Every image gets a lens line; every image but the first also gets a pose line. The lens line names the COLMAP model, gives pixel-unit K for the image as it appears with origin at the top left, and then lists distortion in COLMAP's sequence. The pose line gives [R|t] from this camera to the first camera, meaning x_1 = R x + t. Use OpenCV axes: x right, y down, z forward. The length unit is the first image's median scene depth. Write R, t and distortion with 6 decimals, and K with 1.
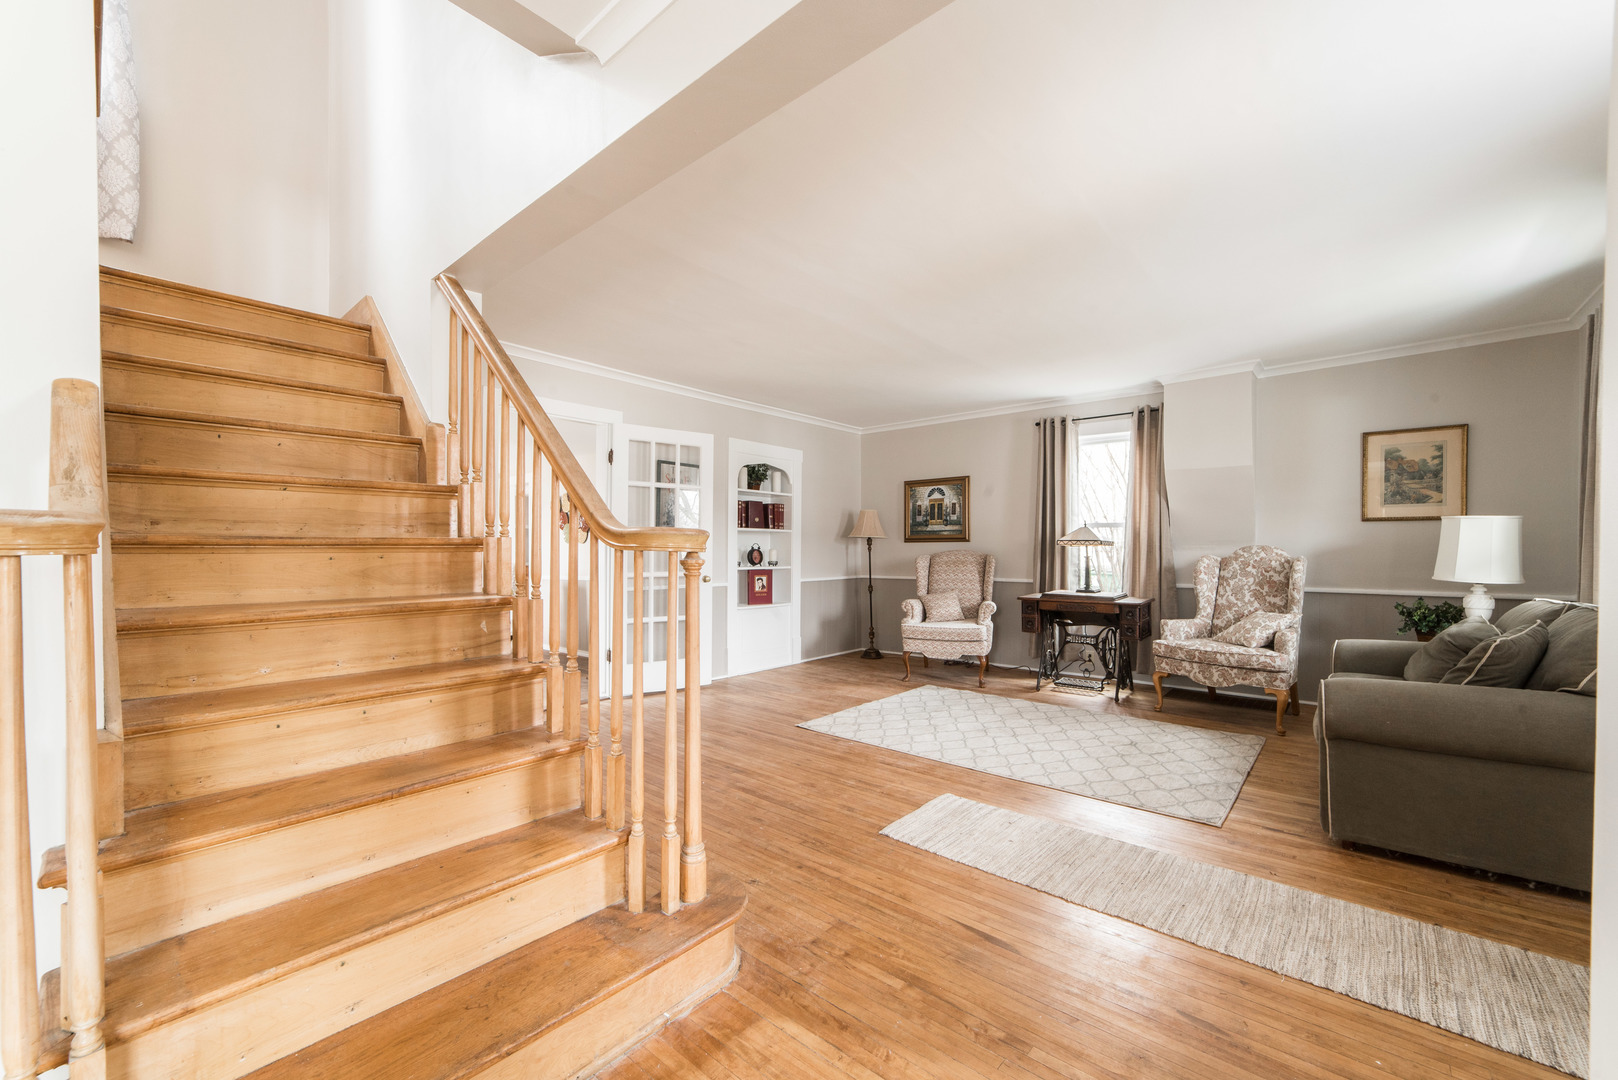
lens RADIAL K [[657.7, 0, 829.1], [0, 657.7, 549.7], [0, 0, 1]] dist [-0.007783, 0.002111]
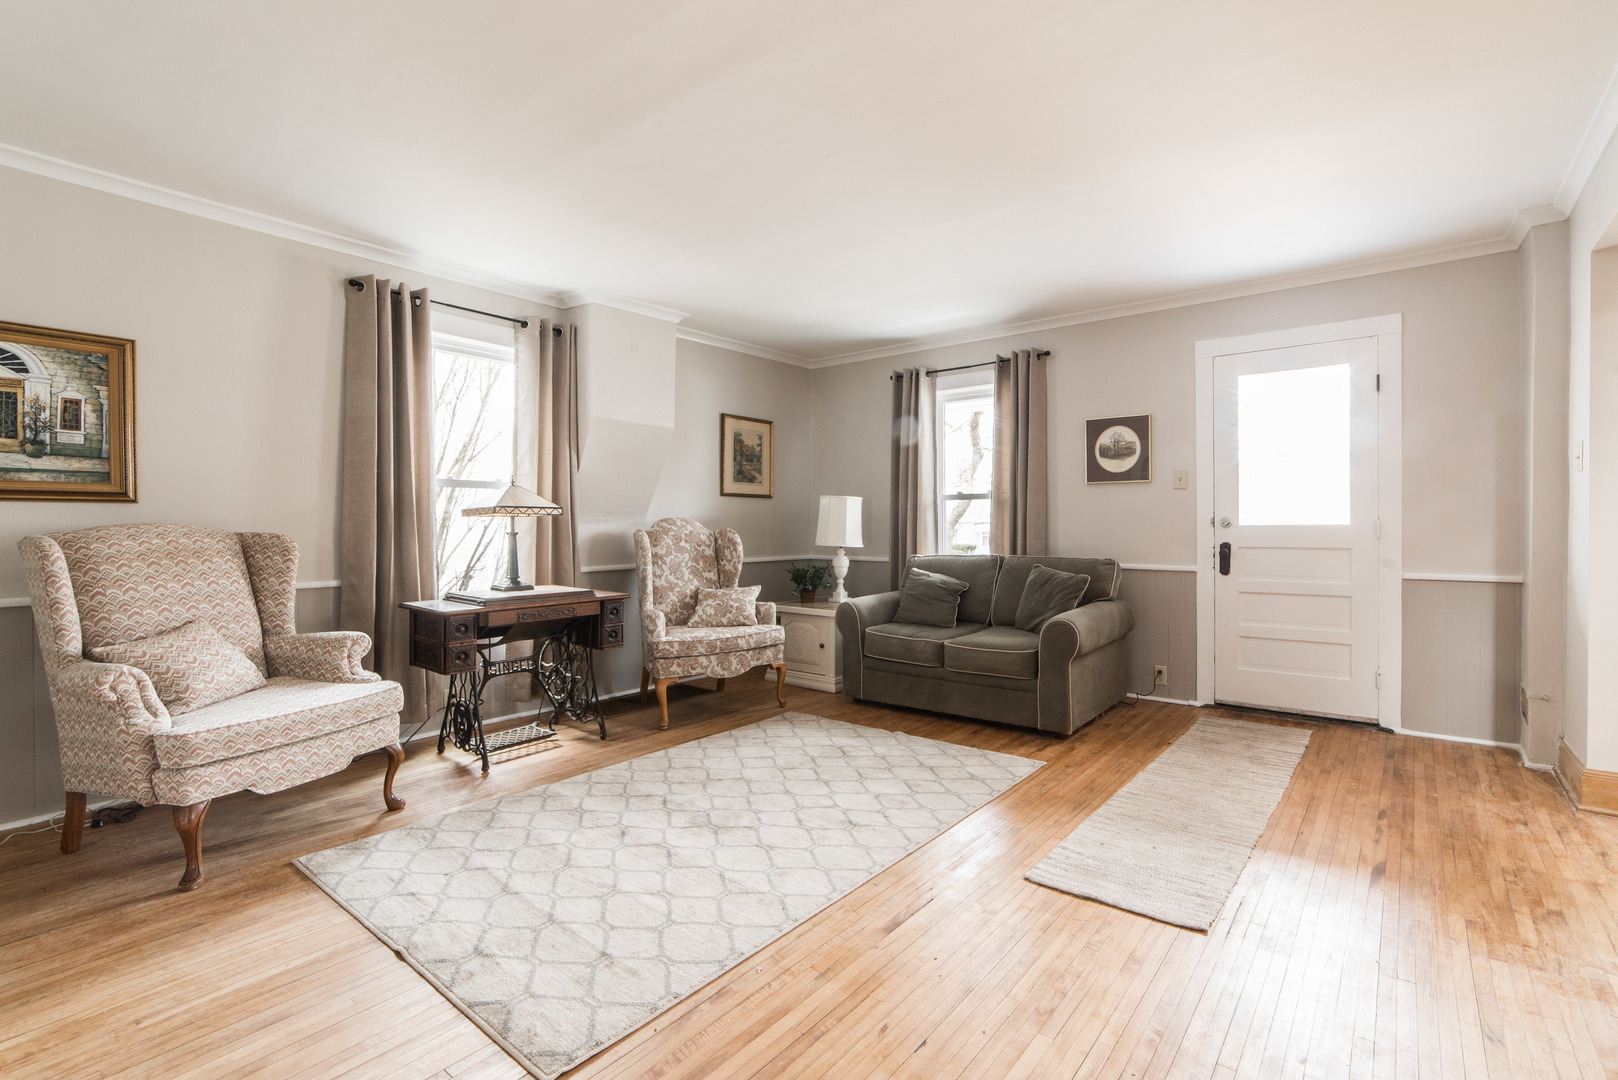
lens RADIAL K [[719.3, 0, 892.9], [0, 719.3, 526.3], [0, 0, 1]] dist [0.001160, 0.000555]
pose [[-0.068113, -0.002849, 0.997674, -0.420497], [0.002547, 0.999992, 0.003030, 0.003648], [-0.997674, 0.002748, -0.068105, 0.898824]]
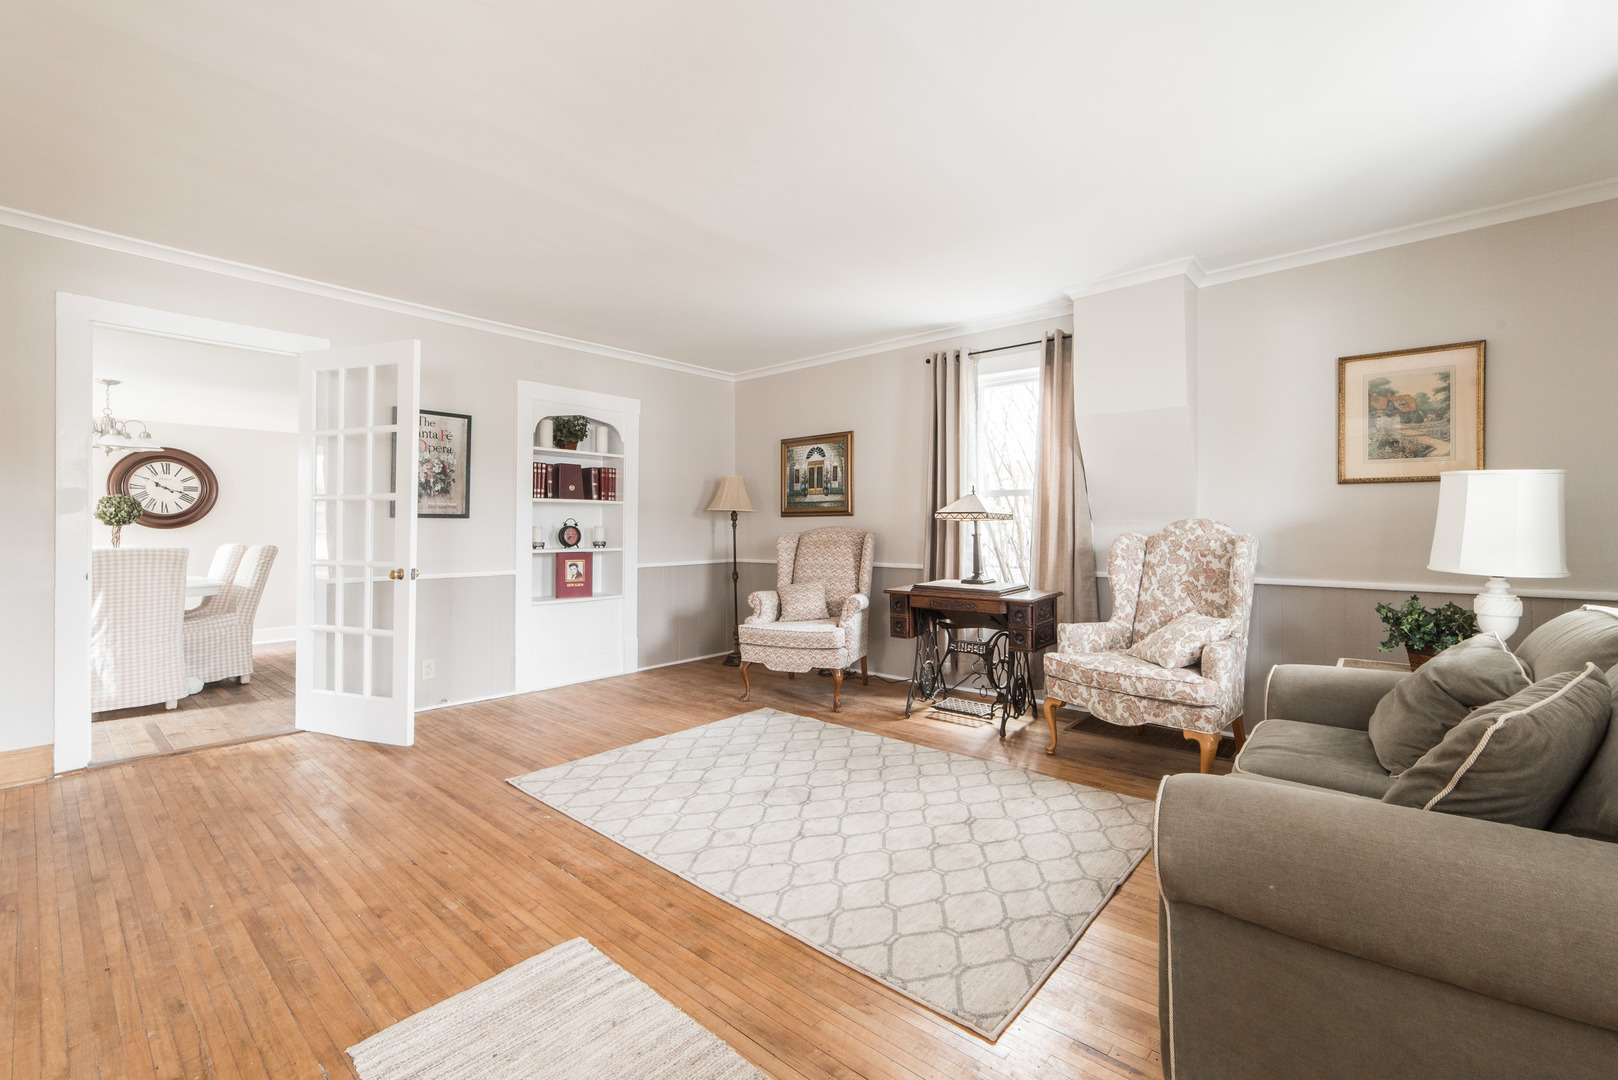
lens RADIAL K [[696.6, 0, 829.1], [0, 696.6, 522.2], [0, 0, 1]] dist [-0.010065, 0.002844]
pose [[0.999940, -0.002348, -0.010724, 0.310307], [0.002271, 0.999972, -0.007198, 0.001953], [0.010740, 0.007173, 0.999917, 0.283319]]
